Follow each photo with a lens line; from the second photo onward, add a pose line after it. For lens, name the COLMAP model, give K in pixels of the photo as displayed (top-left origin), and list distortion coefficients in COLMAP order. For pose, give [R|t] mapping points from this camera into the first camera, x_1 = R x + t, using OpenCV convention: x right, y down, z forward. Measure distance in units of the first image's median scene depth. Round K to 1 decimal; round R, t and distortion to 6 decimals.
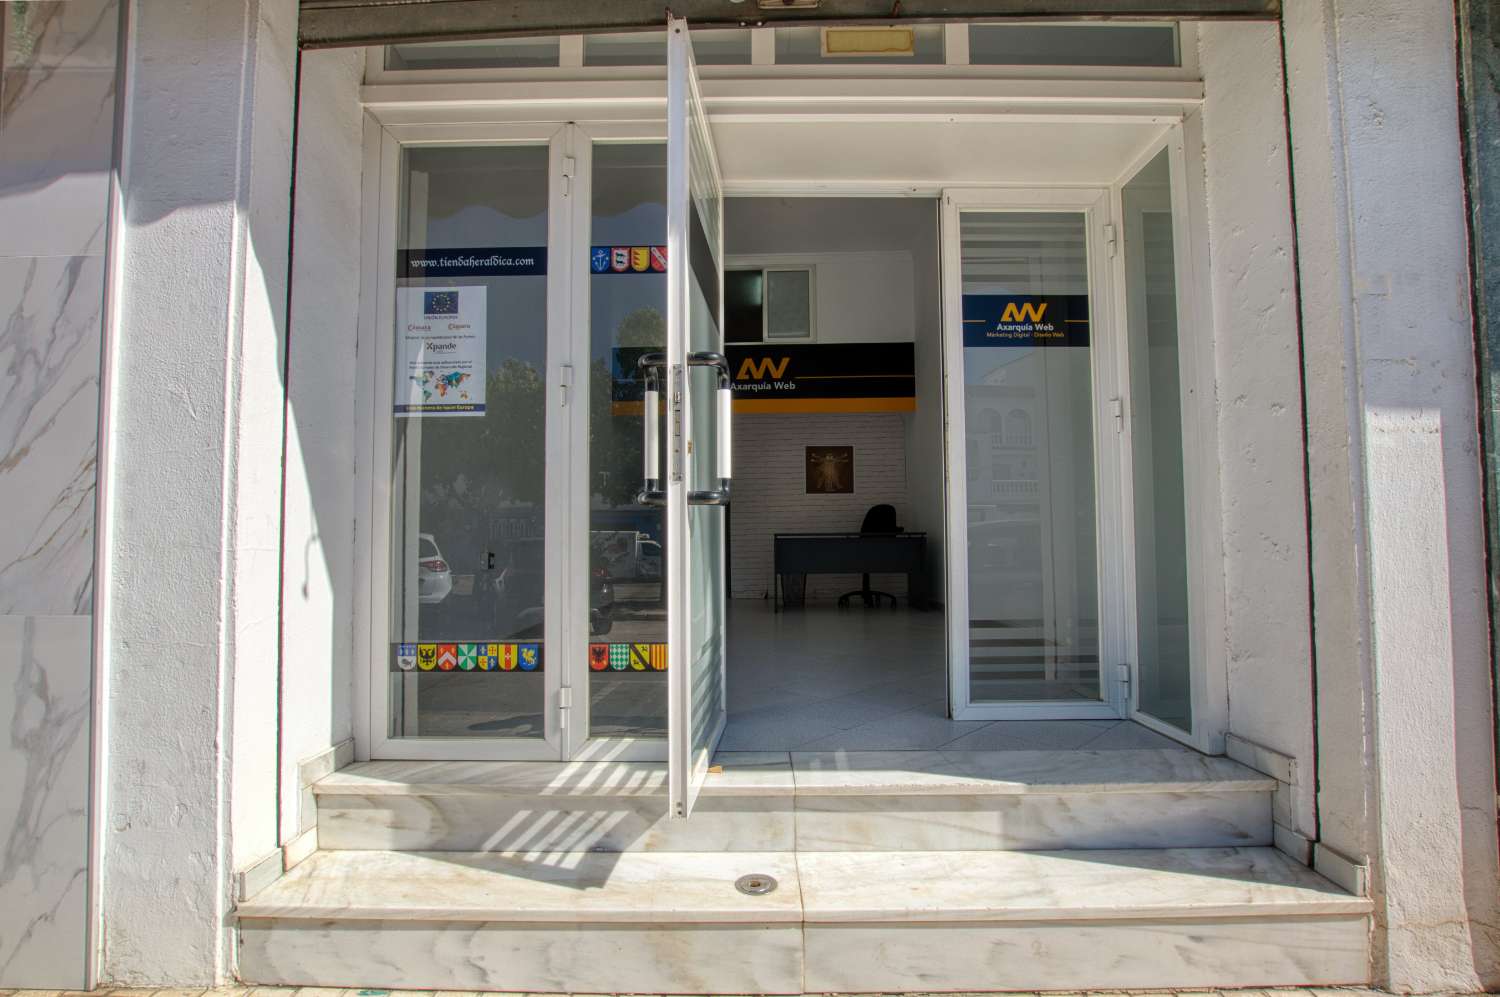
lens RADIAL K [[676.6, 0, 750.0], [0, 676.6, 498.5], [0, 0, 1]] dist [-0.018222, 0.000472]
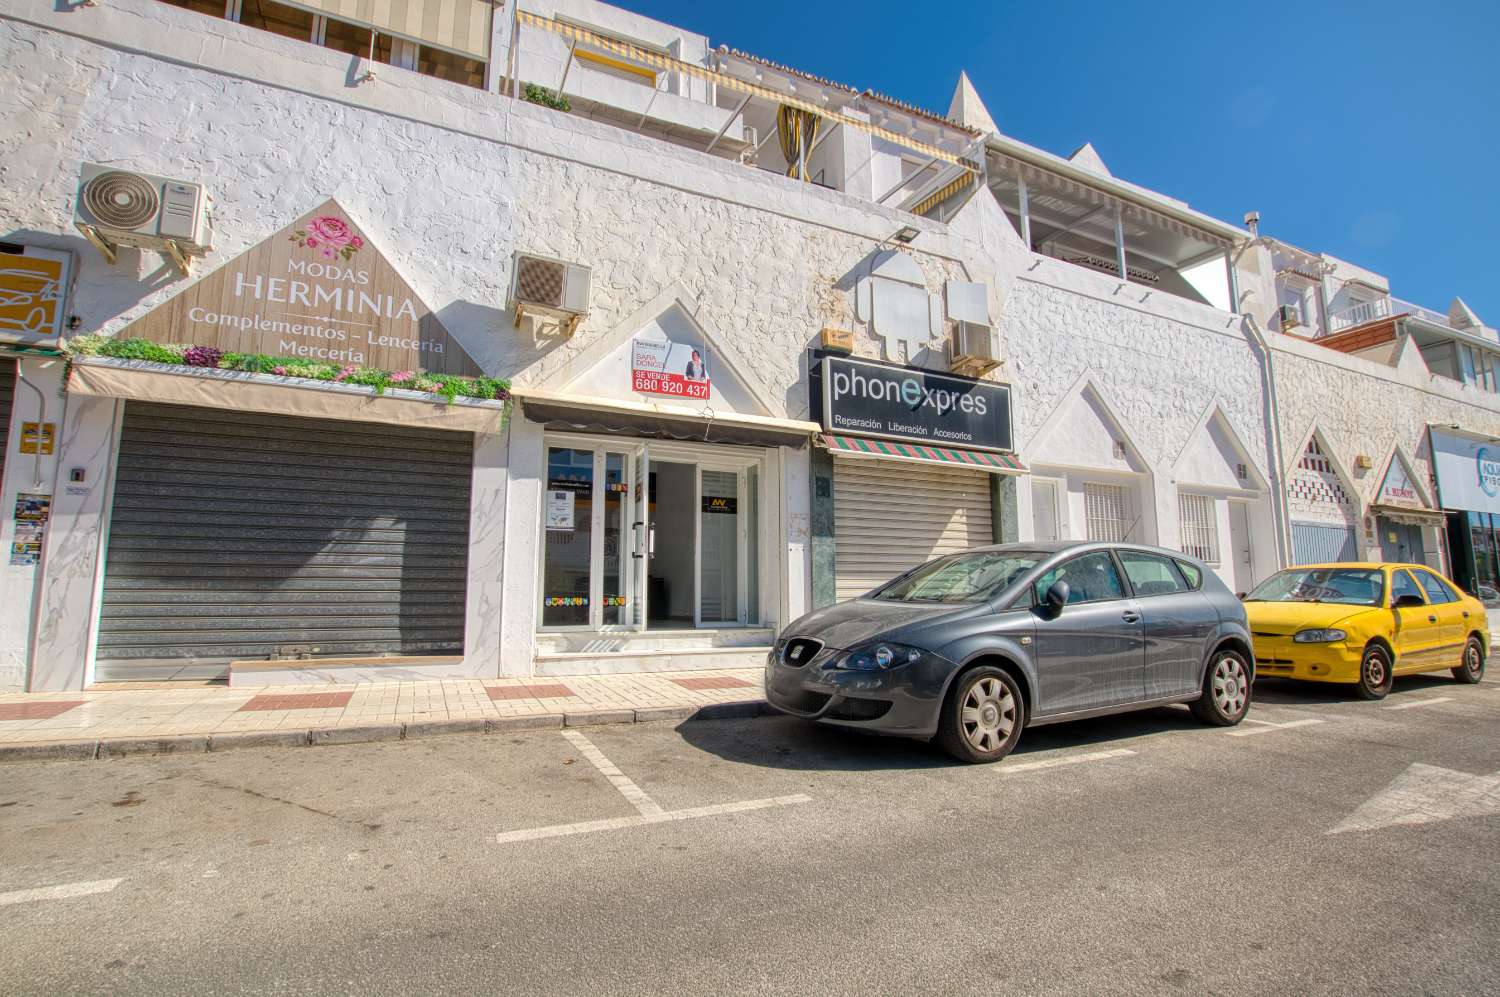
lens RADIAL K [[676.6, 0, 750.0], [0, 676.6, 498.5], [0, 0, 1]] dist [-0.018222, 0.000472]
pose [[0.895438, 0.066976, 0.440120, -1.134986], [-0.023596, 0.994369, -0.103312, 0.047755], [-0.444561, 0.082124, 0.891976, -2.502841]]
